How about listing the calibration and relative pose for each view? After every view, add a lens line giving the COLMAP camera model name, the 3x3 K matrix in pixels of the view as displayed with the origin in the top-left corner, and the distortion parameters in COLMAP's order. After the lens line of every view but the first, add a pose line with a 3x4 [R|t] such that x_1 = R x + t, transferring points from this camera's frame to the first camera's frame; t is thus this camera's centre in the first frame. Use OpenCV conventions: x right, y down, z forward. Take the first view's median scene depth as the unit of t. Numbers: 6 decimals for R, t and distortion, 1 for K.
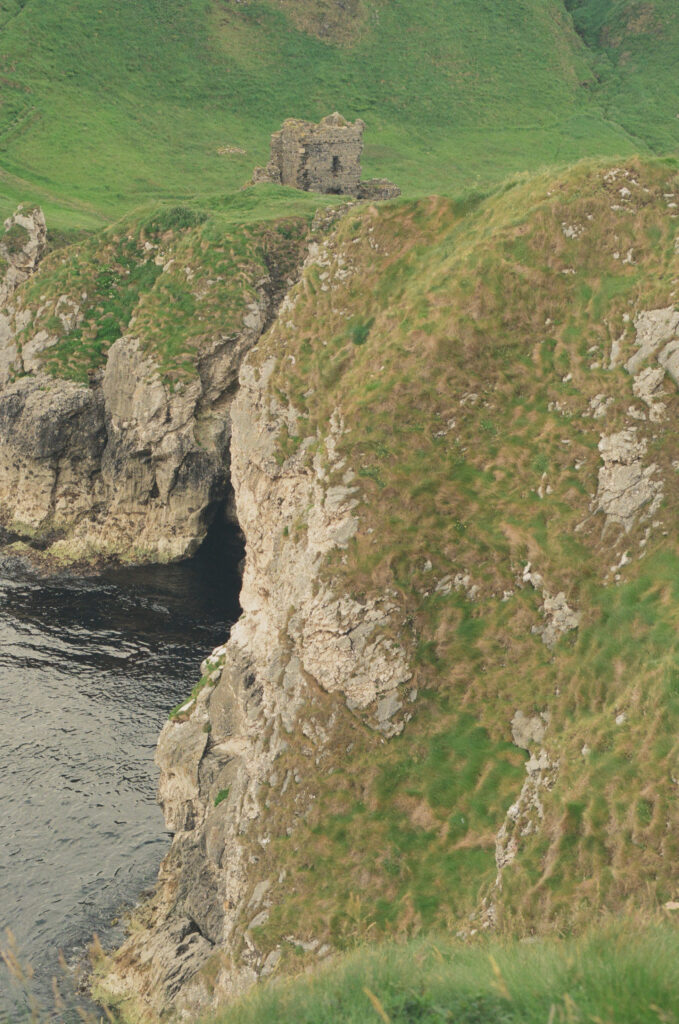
lens RADIAL K [[1539.0, 0, 339.5], [0, 1539.0, 512.0], [0, 0, 1]] dist [-0.172255, 0.121726]
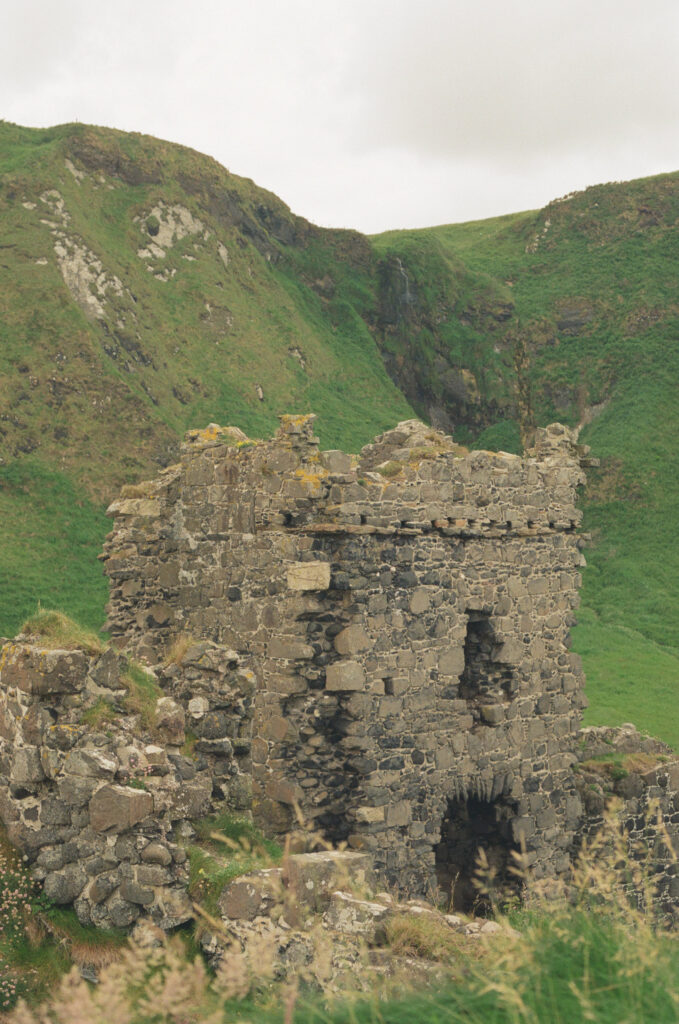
lens RADIAL K [[1539.0, 0, 339.5], [0, 1539.0, 512.0], [0, 0, 1]] dist [-0.172255, 0.121726]
pose [[0.987445, -0.040730, 0.152622, -0.045426], [0.092910, 0.931141, -0.352625, -0.182723], [-0.127750, 0.362378, 0.923234, 0.833988]]
